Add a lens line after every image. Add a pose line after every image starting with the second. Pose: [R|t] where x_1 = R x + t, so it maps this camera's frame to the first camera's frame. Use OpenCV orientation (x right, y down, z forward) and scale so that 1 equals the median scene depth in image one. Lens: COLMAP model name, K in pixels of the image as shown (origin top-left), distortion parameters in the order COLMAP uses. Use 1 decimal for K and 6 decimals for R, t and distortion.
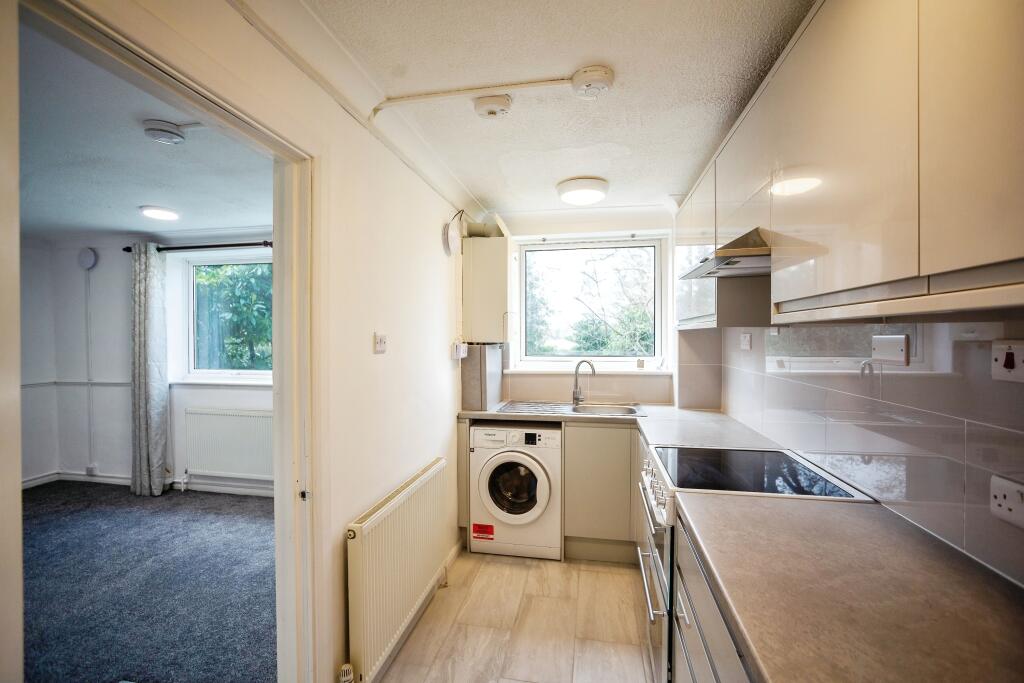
lens RADIAL K [[455.5, 0, 513.0], [0, 455.5, 336.3], [0, 0, 1]] dist [-0.001989, 0.003057]
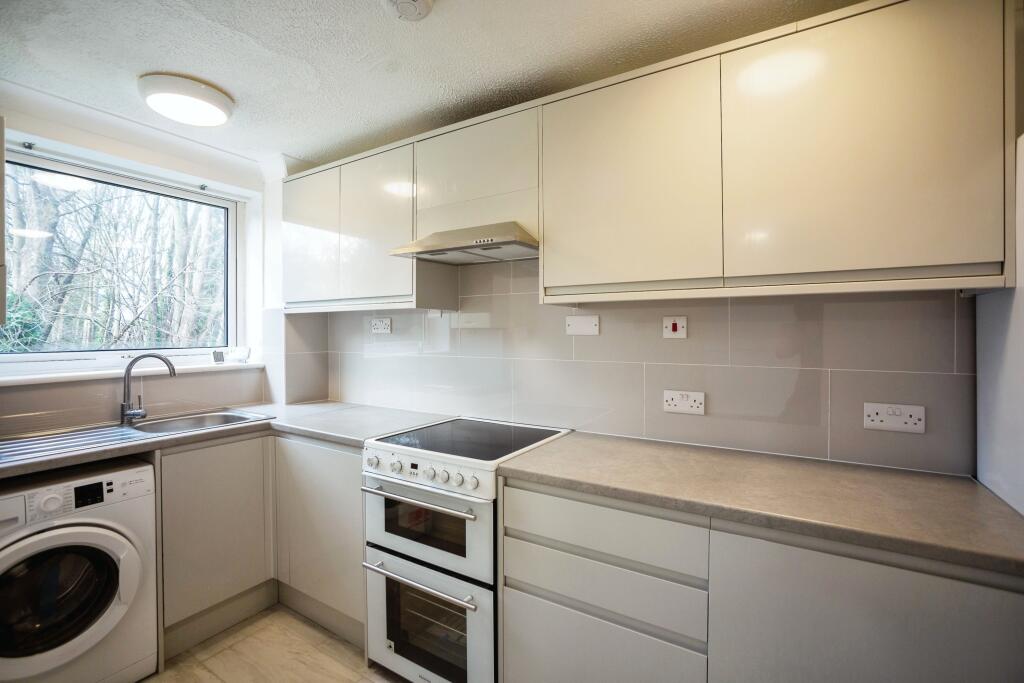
lens RADIAL K [[455.5, 0, 515.8], [0, 455.5, 336.8], [0, 0, 1]] dist [-0.001989, 0.003057]
pose [[0.357007, -0.003309, 0.934096, -0.248812], [-0.000295, 0.999993, 0.003655, 0.023295], [-0.934102, -0.001581, 0.357004, 0.257131]]
